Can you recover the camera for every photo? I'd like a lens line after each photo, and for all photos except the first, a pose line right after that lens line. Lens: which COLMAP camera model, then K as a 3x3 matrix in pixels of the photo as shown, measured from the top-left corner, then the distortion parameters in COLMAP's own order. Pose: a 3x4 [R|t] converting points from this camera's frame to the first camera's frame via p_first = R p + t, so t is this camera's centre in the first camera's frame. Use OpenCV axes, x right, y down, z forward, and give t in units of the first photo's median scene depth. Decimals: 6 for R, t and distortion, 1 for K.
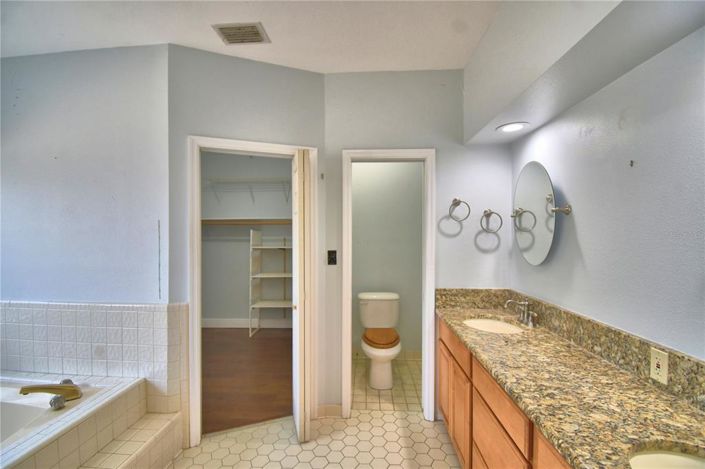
lens RADIAL K [[309.0, 0, 351.1], [0, 309.0, 236.0], [0, 0, 1]] dist [0.008584, -0.018779]
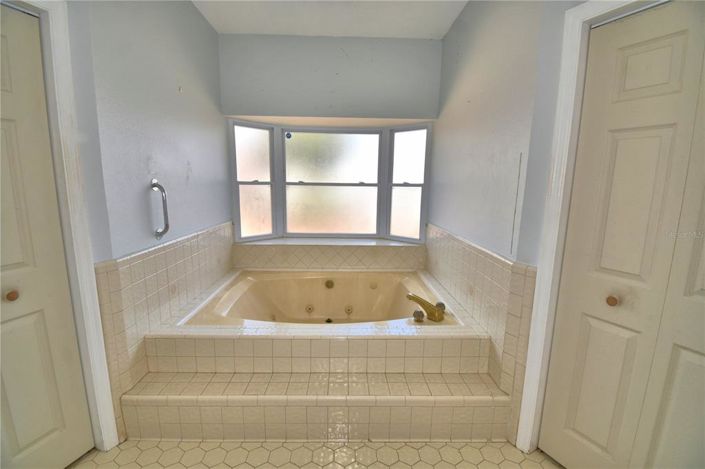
lens RADIAL K [[309.0, 0, 351.3], [0, 309.0, 236.3], [0, 0, 1]] dist [0.008584, -0.018779]
pose [[0.070769, 0.171176, -0.982696, 0.129769], [-0.022355, 0.985190, 0.170001, 0.031039], [0.997242, 0.009938, 0.073547, 0.519870]]
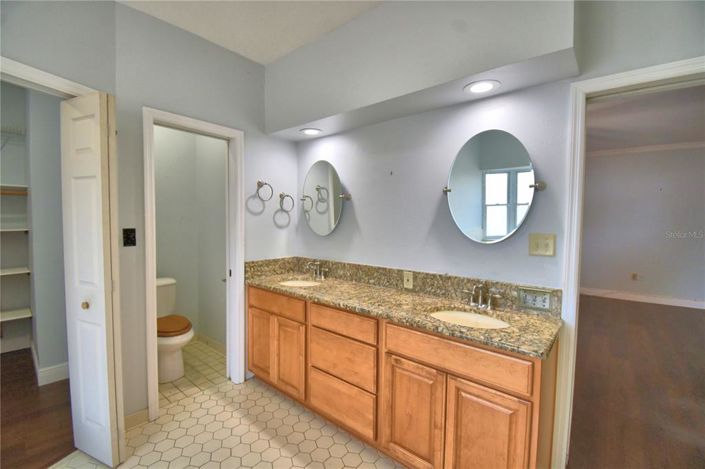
lens RADIAL K [[309.0, 0, 352.5], [0, 309.0, 234.9], [0, 0, 1]] dist [0.008584, -0.018779]
pose [[0.600740, -0.032139, 0.798798, -0.416586], [-0.006623, 0.998957, 0.045173, 0.026599], [-0.799417, -0.032428, 0.599900, 0.054948]]
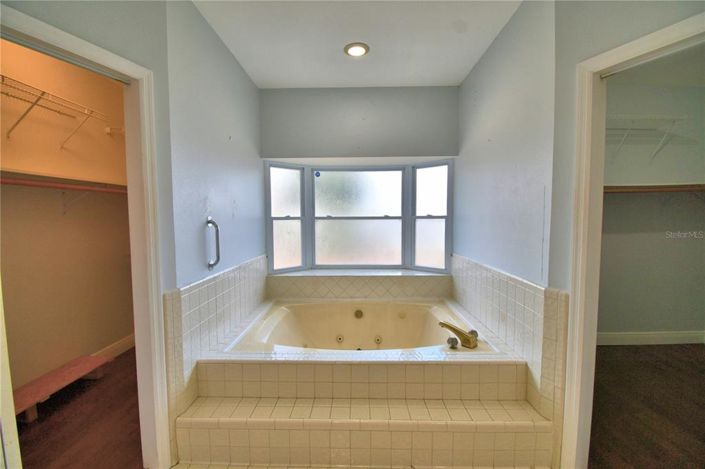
lens RADIAL K [[309.0, 0, 350.3], [0, 309.0, 236.8], [0, 0, 1]] dist [0.008584, -0.018779]
pose [[0.023199, 0.065210, -0.997602, 0.201918], [-0.002011, 0.997871, 0.065181, 0.031922], [0.999729, 0.000494, 0.023281, 0.448806]]
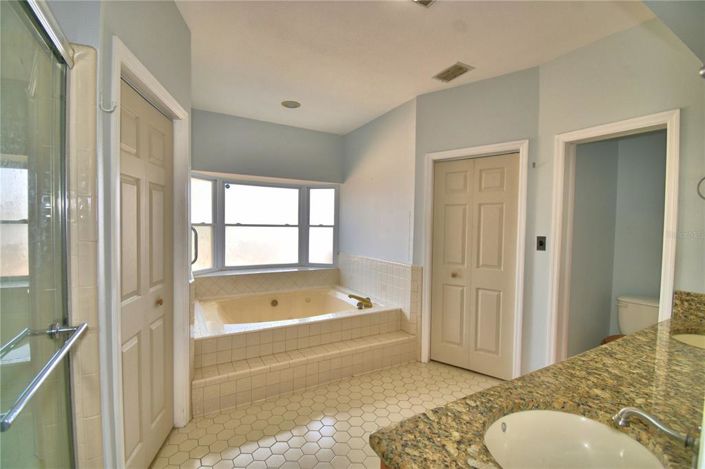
lens RADIAL K [[309.0, 0, 349.2], [0, 309.0, 234.4], [0, 0, 1]] dist [0.008584, -0.018779]
pose [[0.528715, 0.034152, -0.848112, 0.550253], [-0.022582, 0.999402, 0.026167, 0.032937], [0.848499, 0.005317, 0.529170, -0.098040]]
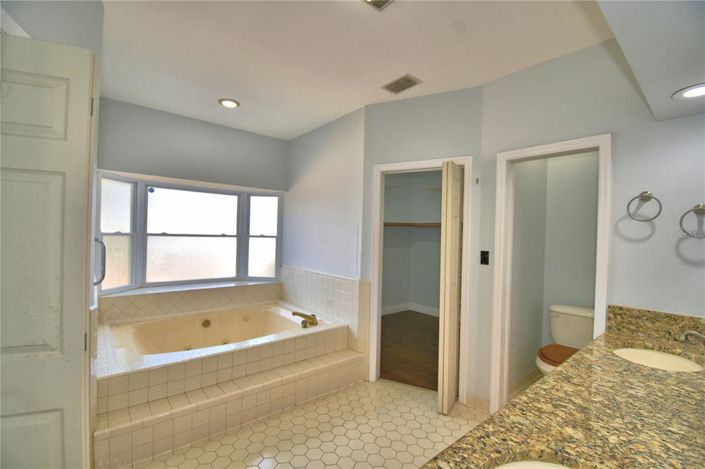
lens RADIAL K [[309.0, 0, 351.1], [0, 309.0, 235.0], [0, 0, 1]] dist [0.008584, -0.018779]
pose [[0.676402, 0.018783, -0.736293, 0.467706], [-0.032894, 0.999448, -0.004722, 0.015166], [0.735798, 0.027414, 0.676647, -0.051454]]
